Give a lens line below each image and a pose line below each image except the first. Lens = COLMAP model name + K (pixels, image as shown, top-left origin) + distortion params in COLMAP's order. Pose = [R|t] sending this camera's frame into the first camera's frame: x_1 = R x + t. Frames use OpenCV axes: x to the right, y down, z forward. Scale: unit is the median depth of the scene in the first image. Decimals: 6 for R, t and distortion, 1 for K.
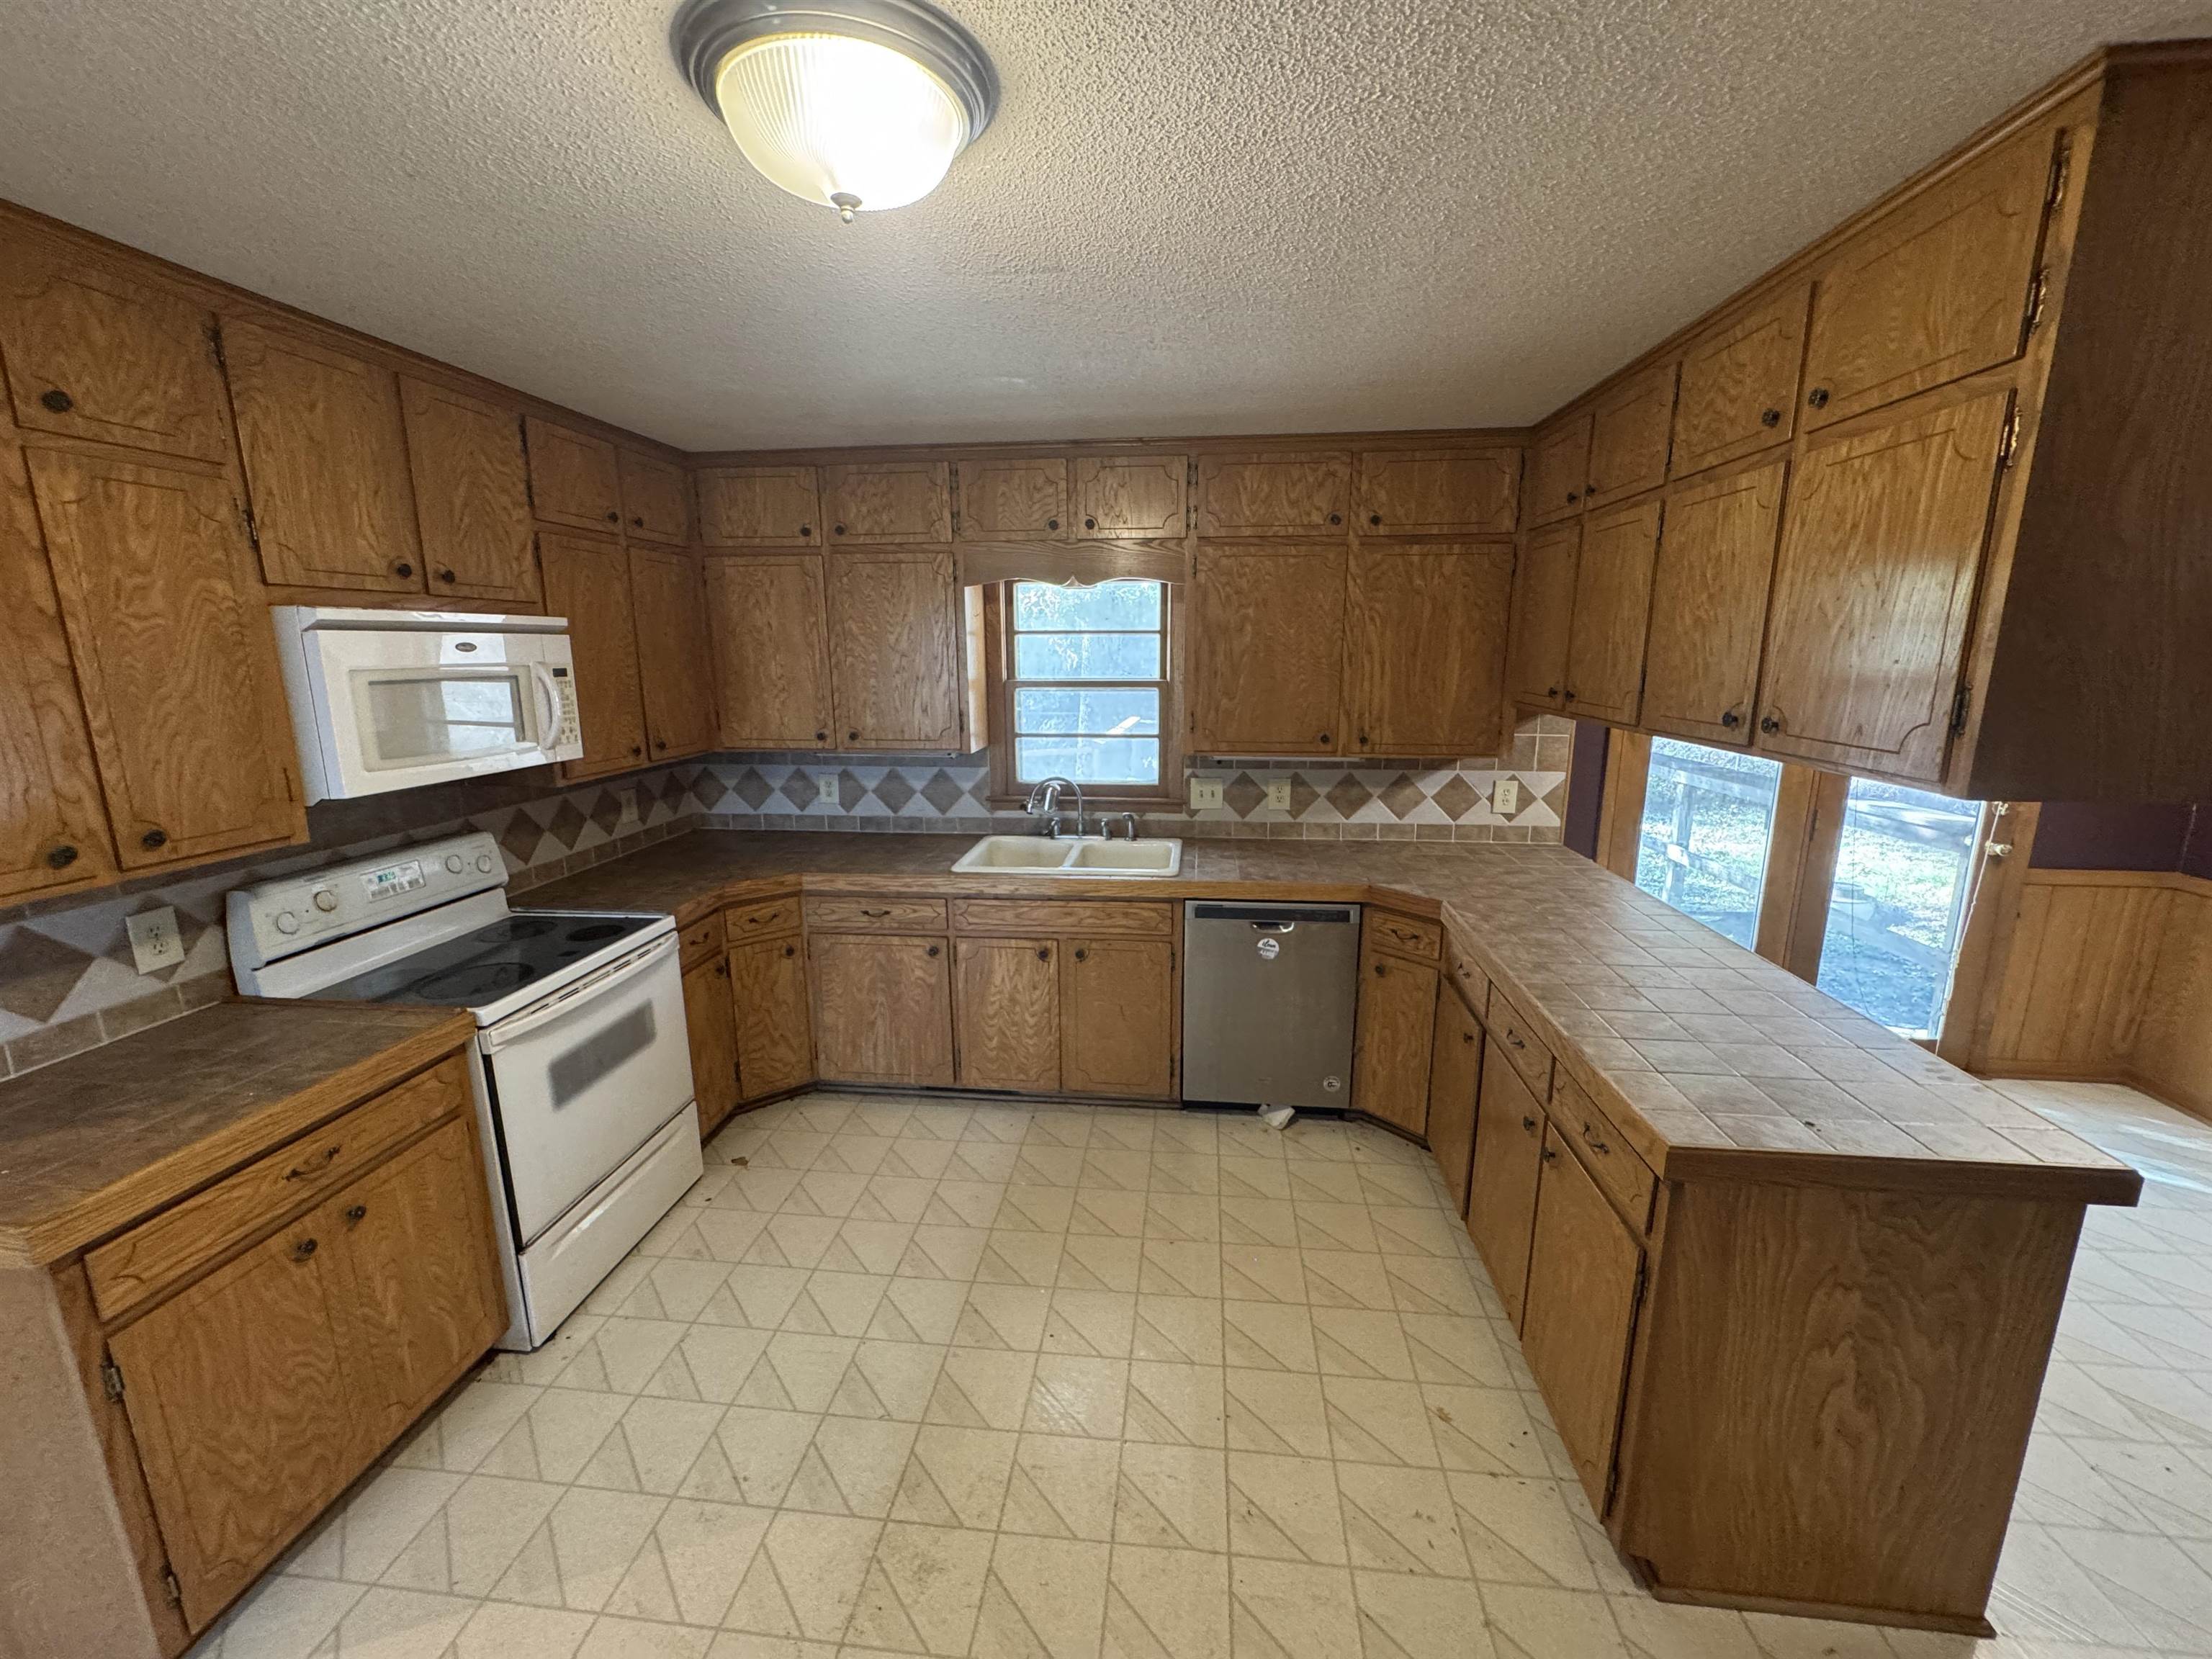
lens RADIAL K [[884.8, 0, 1107.0], [0, 884.8, 830.8], [0, 0, 1]] dist [-0.002929, 0.000199]
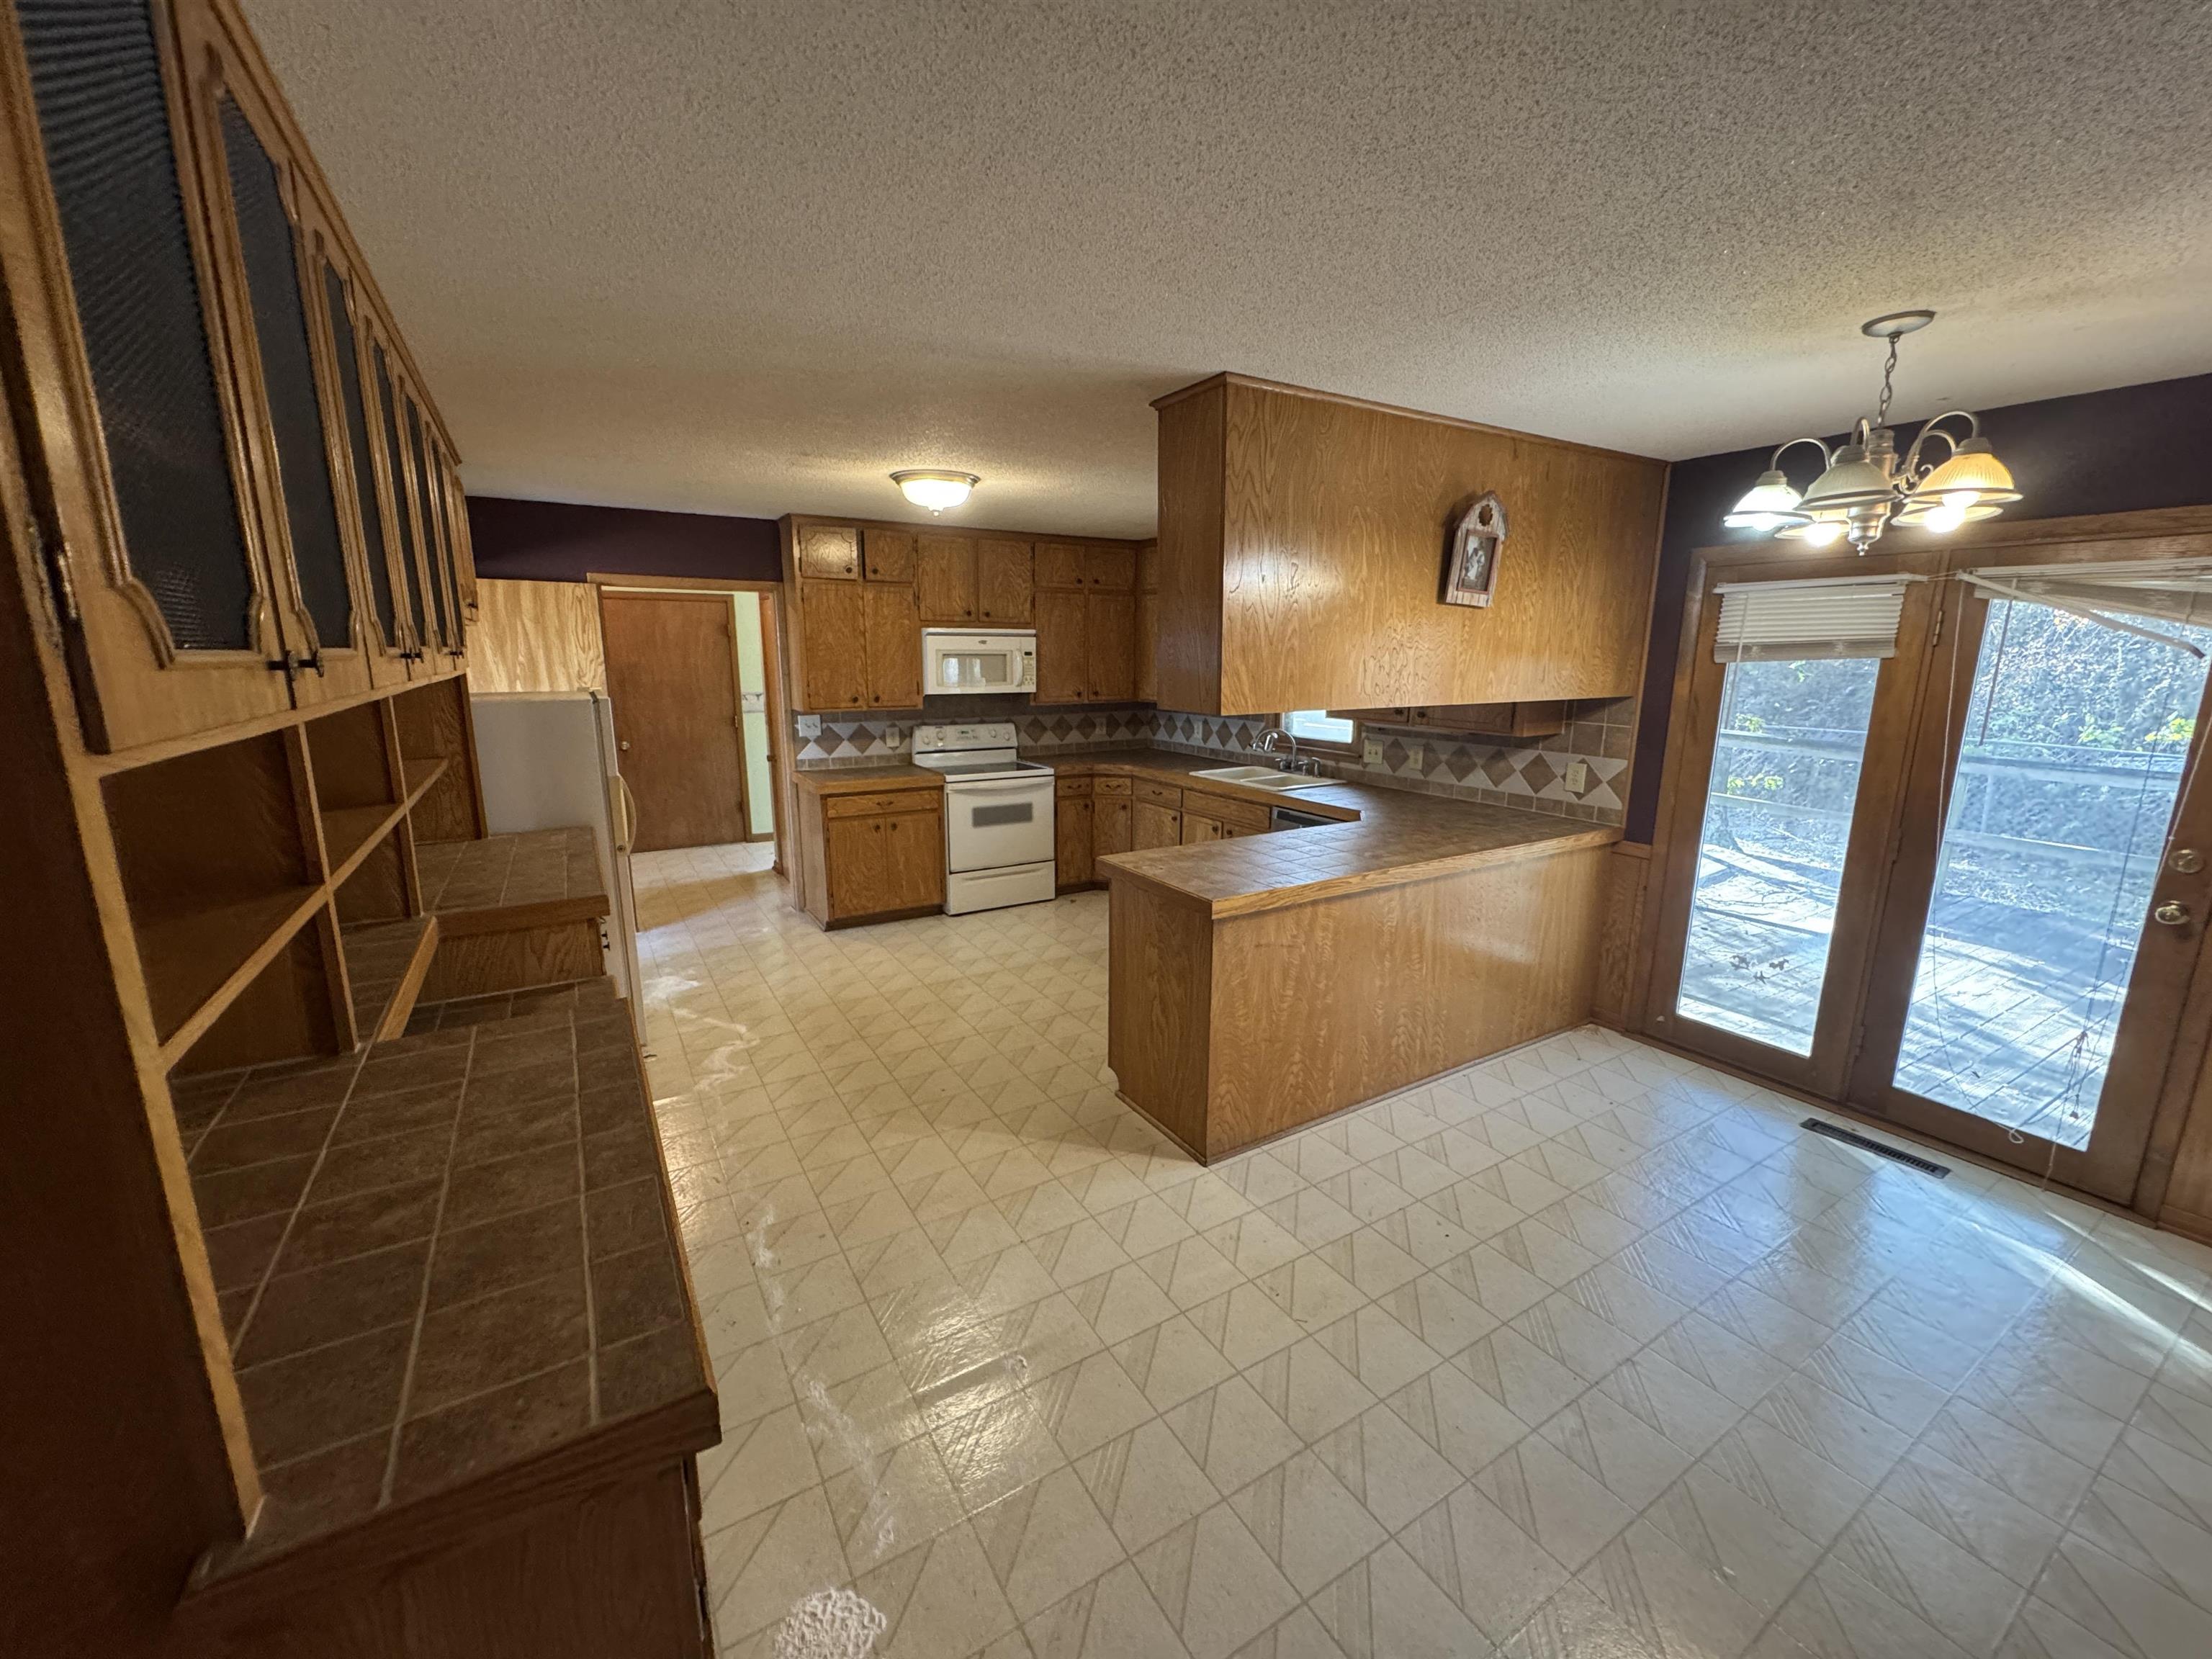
lens RADIAL K [[884.8, 0, 1104.7], [0, 884.8, 830.1], [0, 0, 1]] dist [-0.002929, 0.000199]
pose [[0.610902, 0.165700, -0.774172, 0.993325], [-0.169091, 0.982597, 0.076881, 0.044528], [0.773439, 0.083939, 0.628289, -0.183460]]
